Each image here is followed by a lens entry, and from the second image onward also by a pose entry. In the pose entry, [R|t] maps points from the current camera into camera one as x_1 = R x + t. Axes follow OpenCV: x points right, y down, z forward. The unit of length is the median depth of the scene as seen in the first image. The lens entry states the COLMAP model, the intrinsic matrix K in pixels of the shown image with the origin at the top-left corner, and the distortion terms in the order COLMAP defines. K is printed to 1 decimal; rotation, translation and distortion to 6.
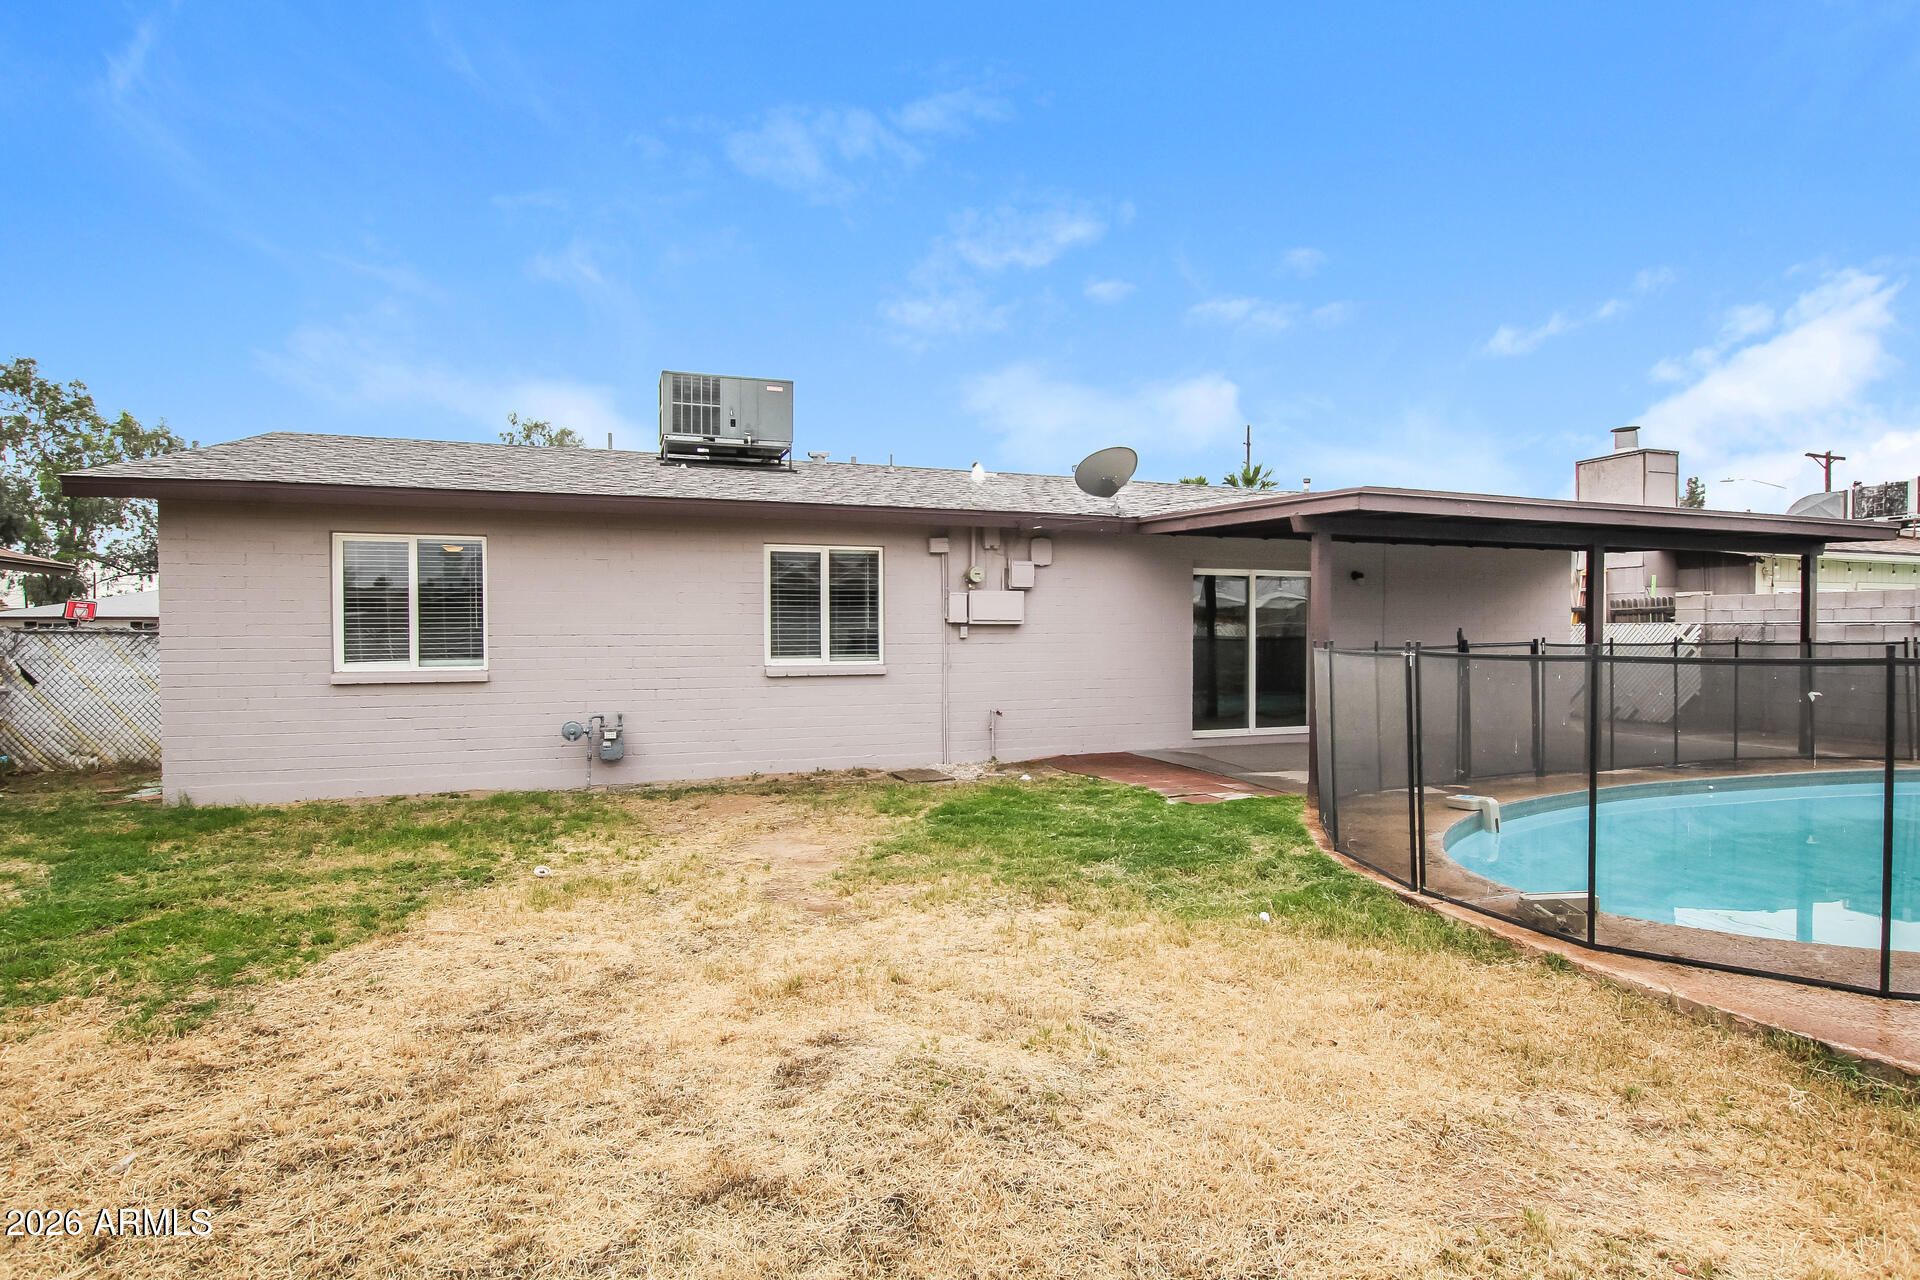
lens RADIAL K [[984.3, 0, 958.5], [0, 984.3, 640.2], [0, 0, 1]] dist [-0.023682, 0.001082]
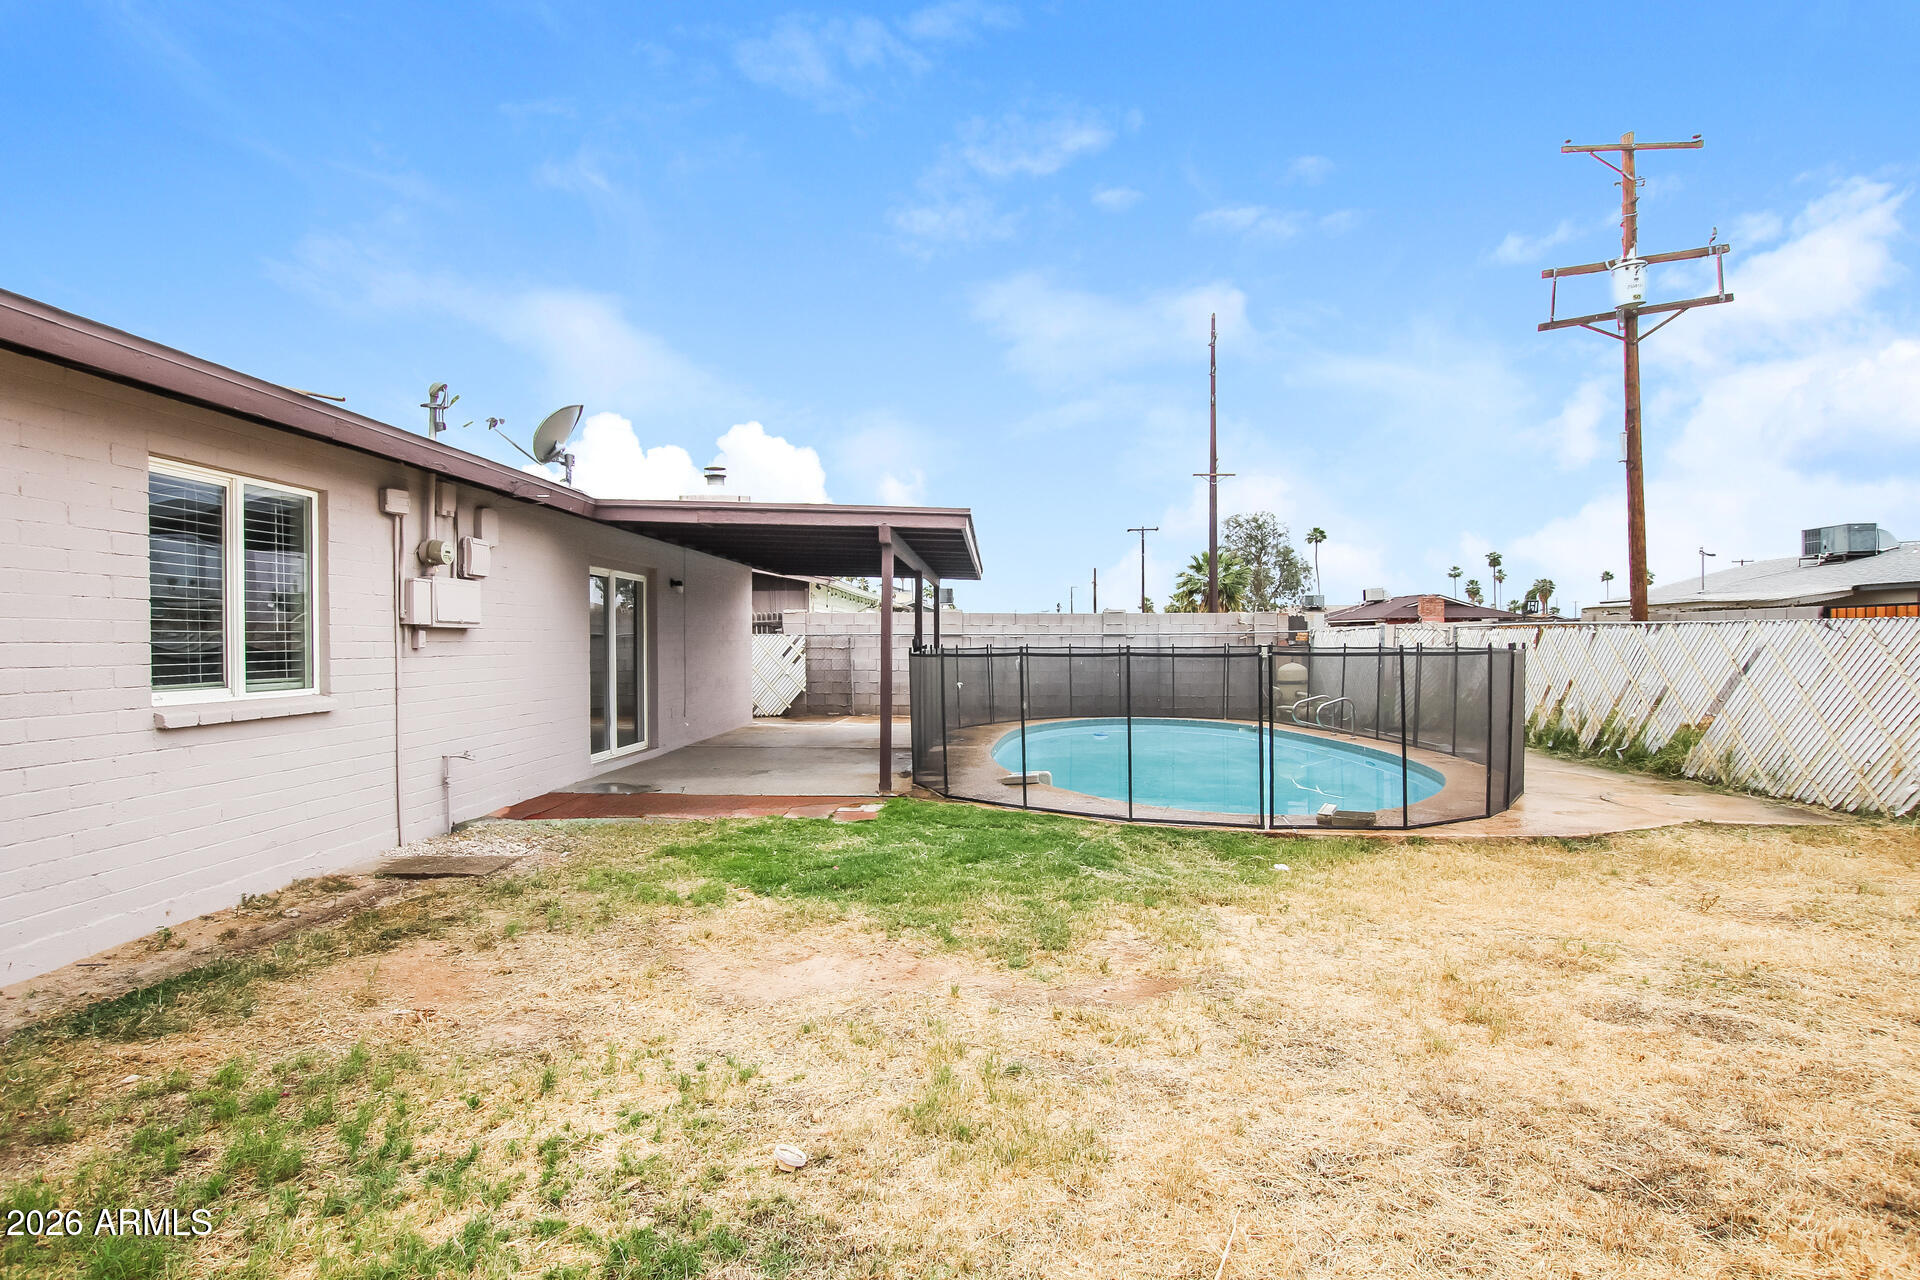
lens RADIAL K [[984.3, 0, 958.5], [0, 984.3, 640.2], [0, 0, 1]] dist [-0.023682, 0.001082]
pose [[0.369126, 0.001892, 0.929377, -0.477877], [0.010392, 0.999927, -0.006163, -0.000098], [-0.929321, 0.011933, 0.369080, 0.445071]]
